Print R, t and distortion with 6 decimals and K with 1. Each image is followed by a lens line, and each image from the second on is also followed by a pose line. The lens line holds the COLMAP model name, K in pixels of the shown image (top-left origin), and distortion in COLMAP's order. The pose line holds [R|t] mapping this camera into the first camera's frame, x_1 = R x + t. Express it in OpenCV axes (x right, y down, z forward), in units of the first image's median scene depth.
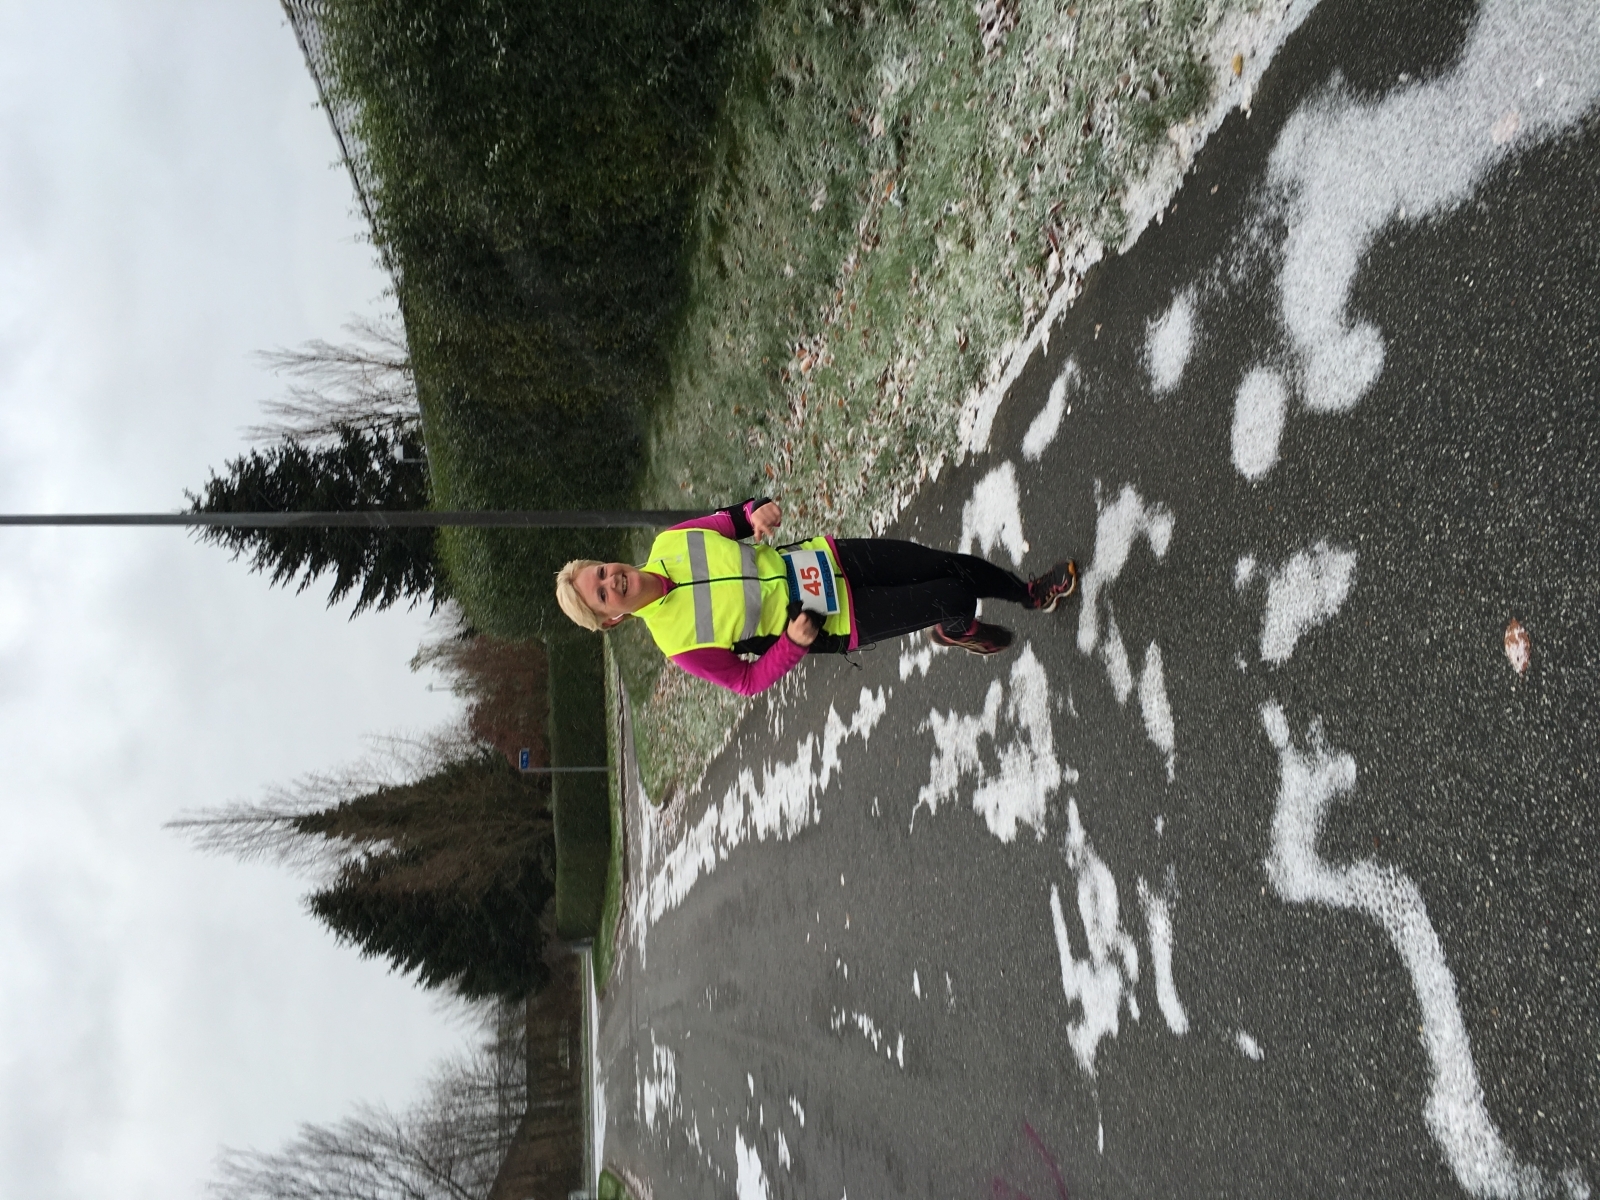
lens RADIAL K [[1430.8, 0, 781.2], [0, 1430.8, 595.3], [0, 0, 1]] dist [0.104674, -0.111369]
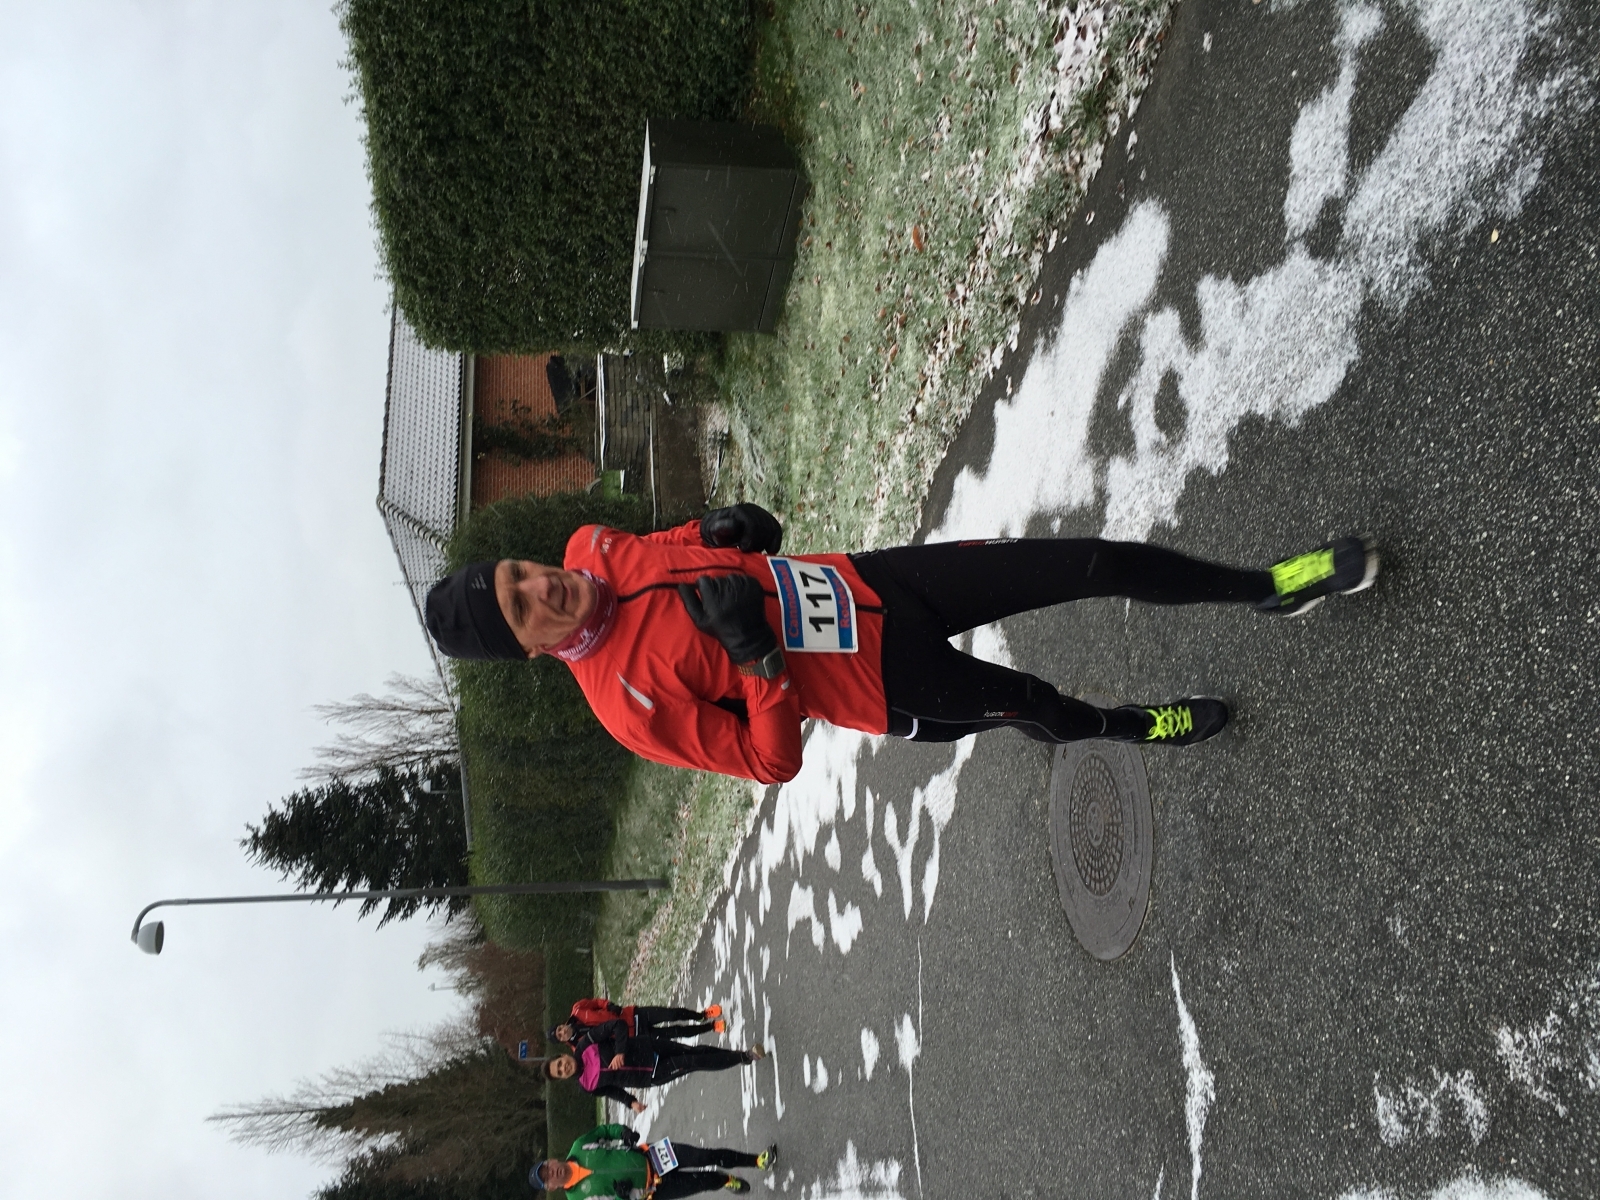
lens RADIAL K [[1362.9, 0, 804.8], [0, 1362.9, 594.6], [0, 0, 1]] dist [0.097755, -0.120907]
pose [[0.999626, -0.012088, 0.024533, 0.133510], [0.016901, 0.978268, -0.206655, -0.063703], [-0.021501, 0.206992, 0.978106, -0.868088]]
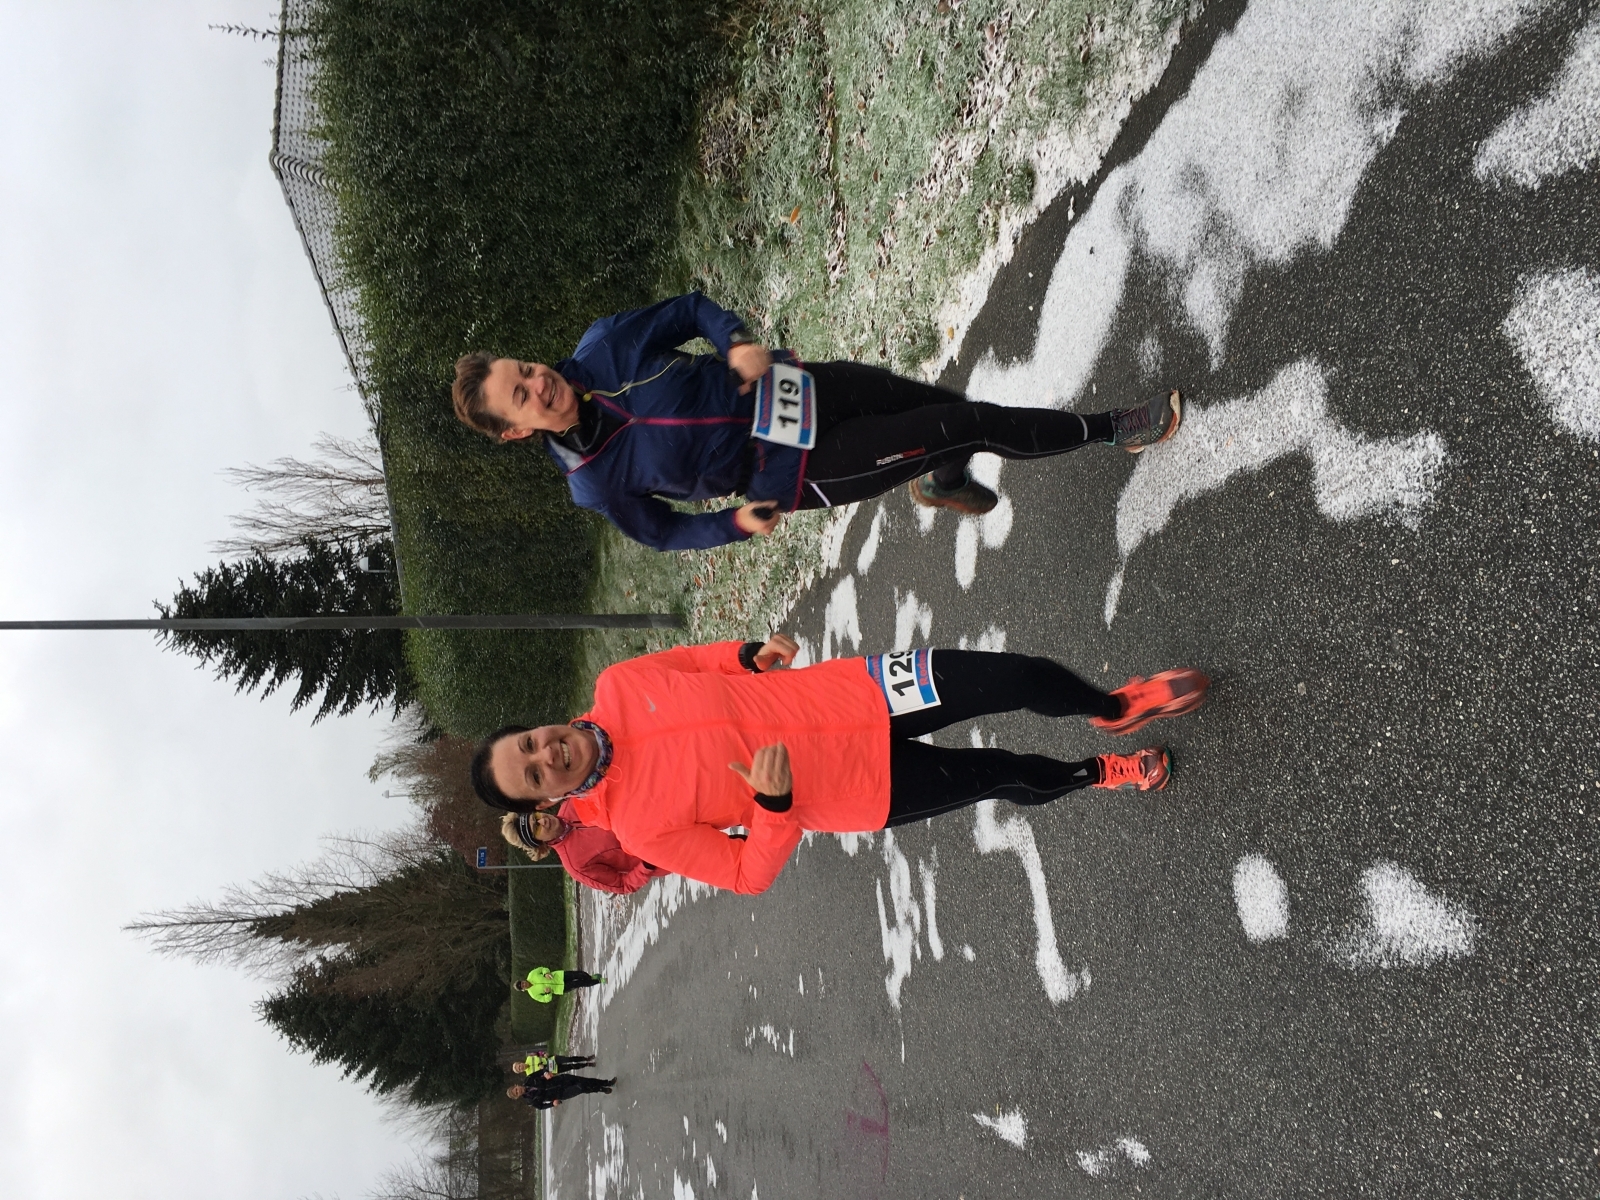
lens RADIAL K [[1400.7, 0, 817.4], [0, 1400.7, 593.6], [0, 0, 1]] dist [0.083579, -0.109499]
pose [[0.998395, -0.002671, 0.056568, 0.029096], [0.006980, 0.997075, -0.076114, 0.015541], [-0.056199, 0.076386, 0.995493, -0.194884]]
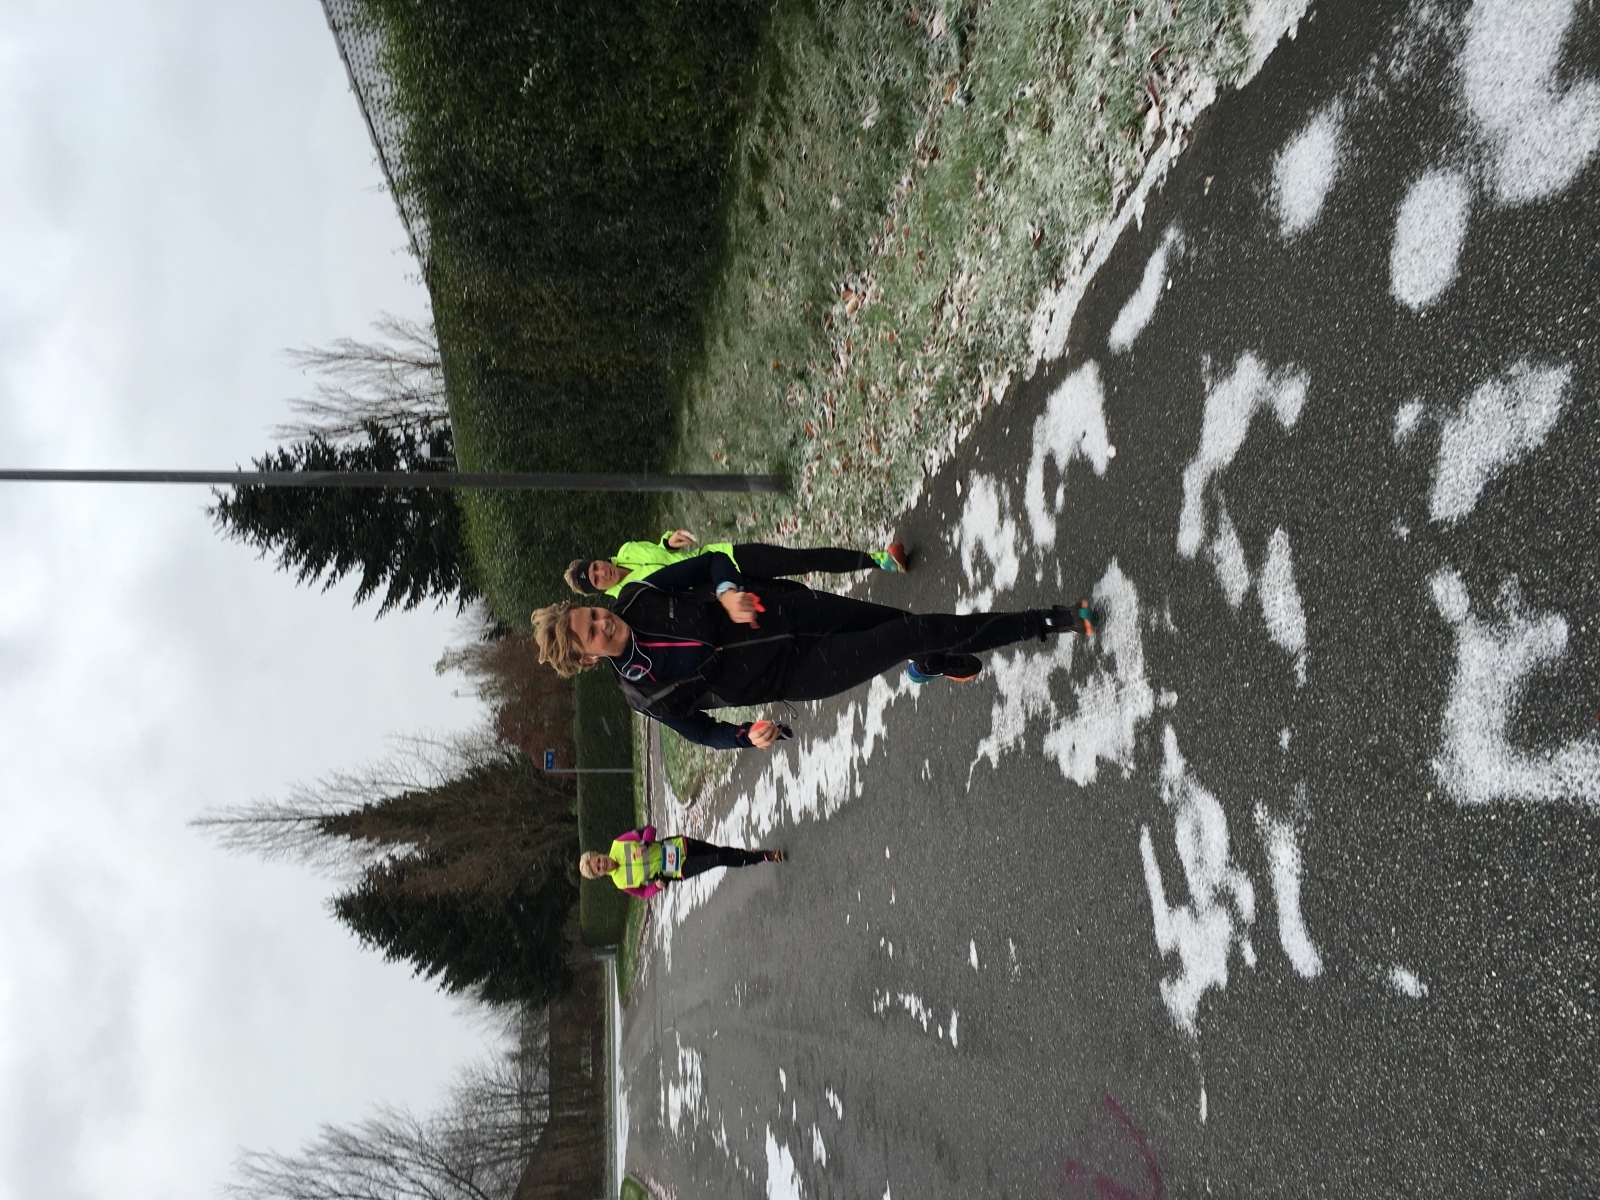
lens RADIAL K [[1430.8, 0, 781.2], [0, 1430.8, 595.3], [0, 0, 1]] dist [0.104674, -0.111369]
pose [[0.999826, 0.006539, -0.017473, -0.010944], [-0.006683, 0.999944, -0.008224, 0.035911], [0.017418, 0.008339, 0.999814, 0.055099]]
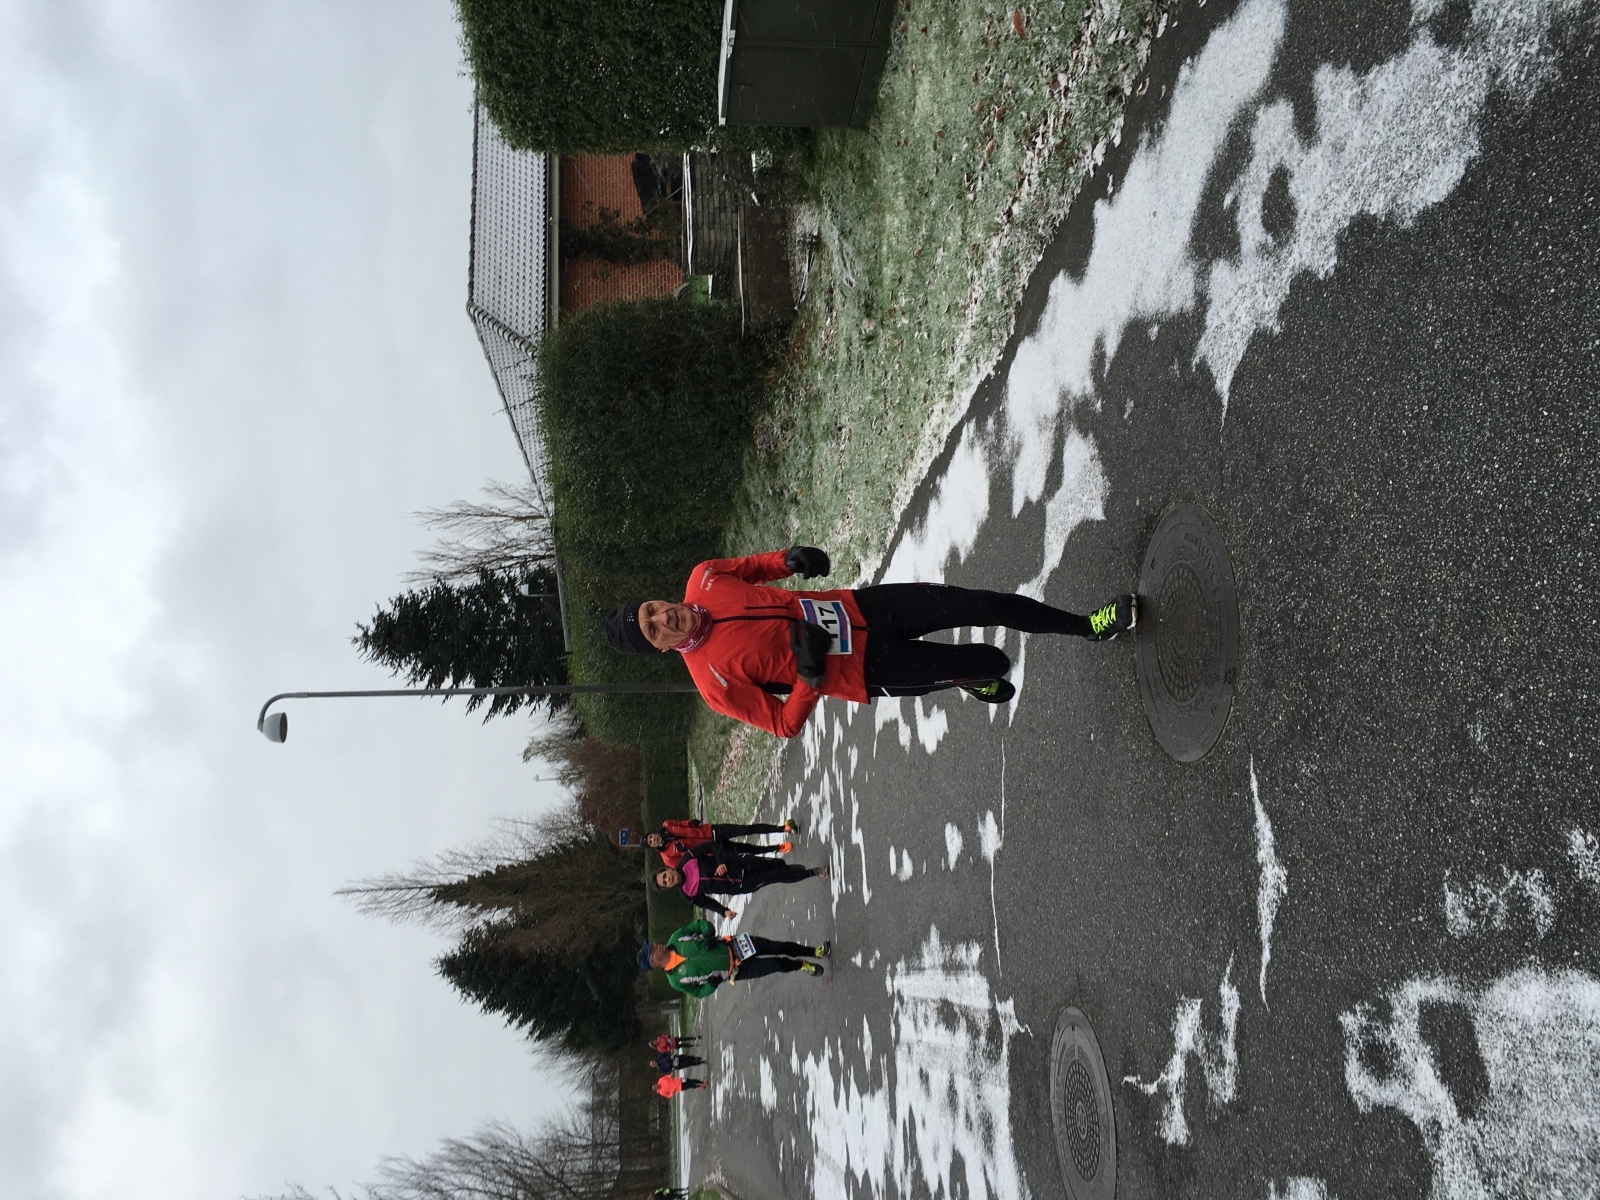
lens RADIAL K [[1362.9, 0, 804.8], [0, 1362.9, 594.6], [0, 0, 1]] dist [0.097755, -0.120907]
pose [[0.999128, -0.007022, -0.041162, 0.132593], [0.004191, 0.997644, -0.068475, -0.063321], [0.041546, 0.068243, 0.996803, -0.876228]]
